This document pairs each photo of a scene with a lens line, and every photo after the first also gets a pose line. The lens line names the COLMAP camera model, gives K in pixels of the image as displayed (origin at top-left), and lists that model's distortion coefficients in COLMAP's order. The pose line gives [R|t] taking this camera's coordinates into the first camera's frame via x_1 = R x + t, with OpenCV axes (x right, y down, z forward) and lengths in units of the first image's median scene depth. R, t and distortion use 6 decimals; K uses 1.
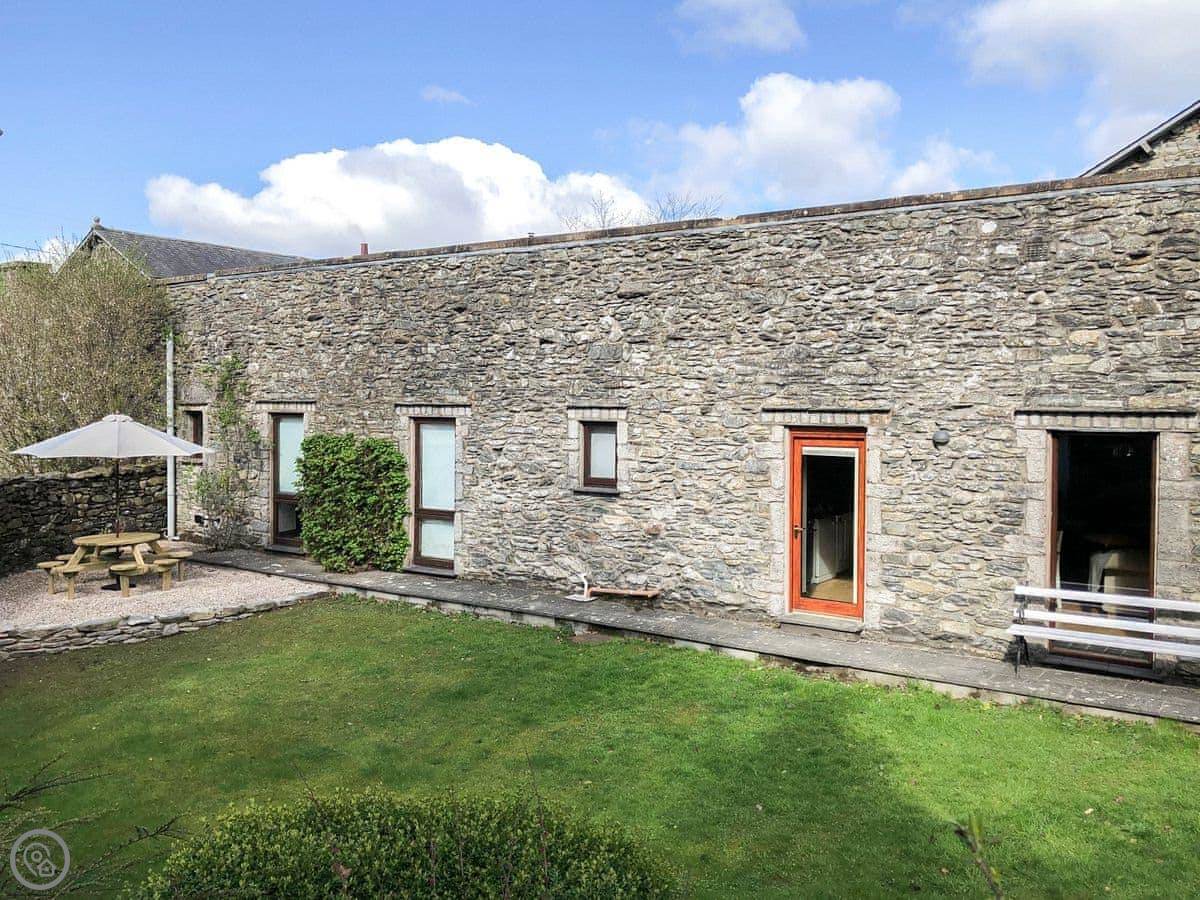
lens RADIAL K [[996.8, 0, 600.0], [0, 996.8, 450.0], [0, 0, 1]] dist [0.022492, -0.000479]
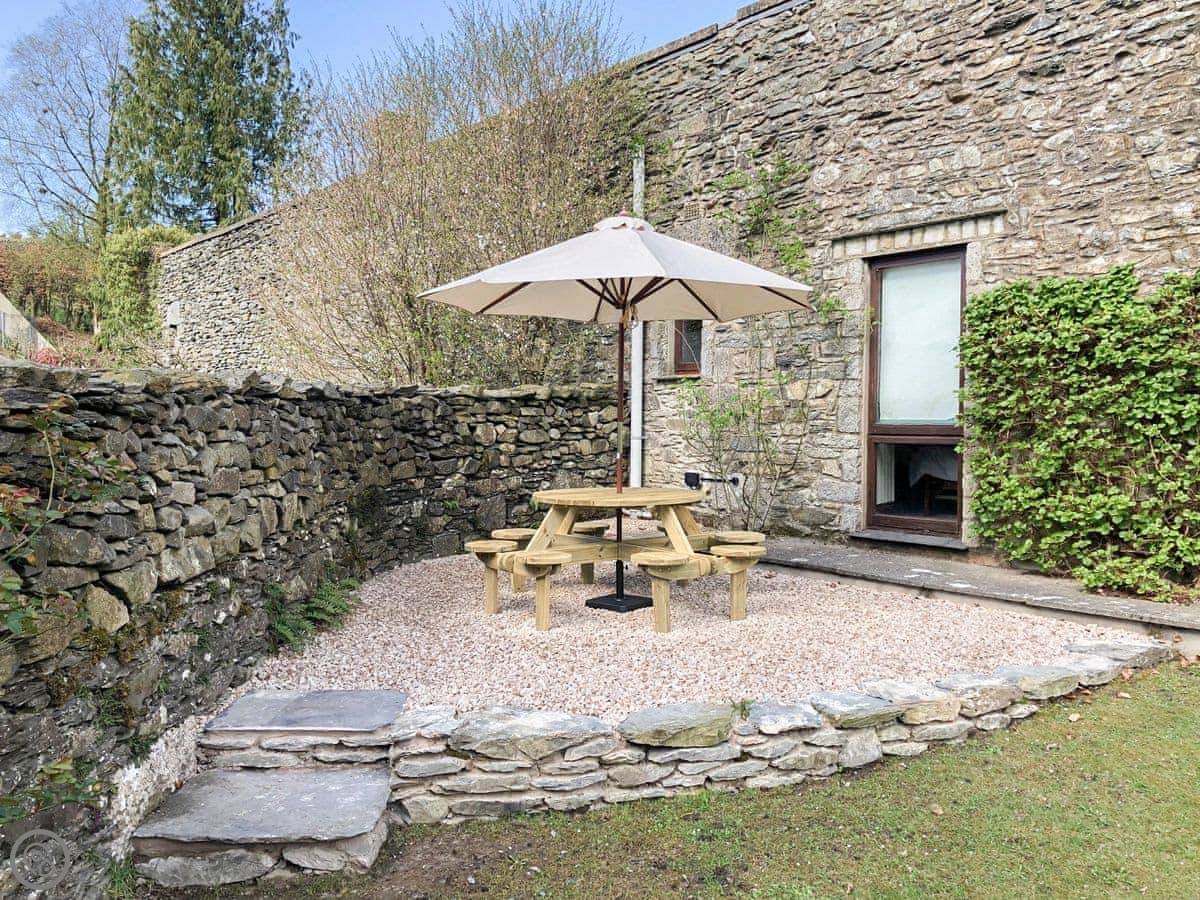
lens RADIAL K [[996.8, 0, 600.0], [0, 996.8, 450.0], [0, 0, 1]] dist [0.022492, -0.000479]
pose [[0.960610, 0.009882, -0.277723, -0.412777], [-0.013653, 0.999839, -0.011648, 0.082539], [0.277563, 0.014981, 0.960591, 0.640058]]
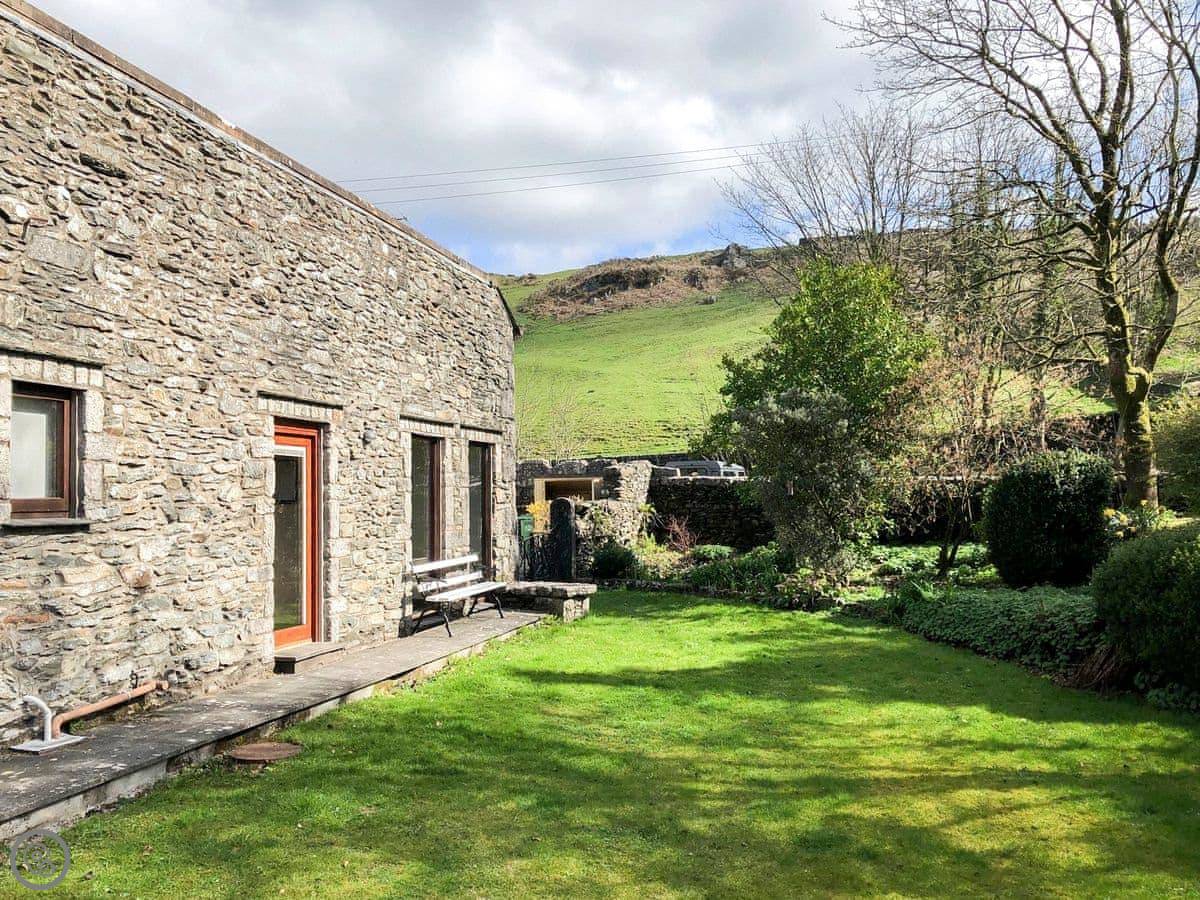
lens RADIAL K [[996.8, 0, 600.0], [0, 996.8, 450.0], [0, 0, 1]] dist [0.022492, -0.000479]
pose [[-0.334390, 0.036192, 0.941740, -0.577457], [0.047887, 0.998624, -0.021374, 0.028392], [-0.941218, 0.037949, -0.335663, 0.913146]]
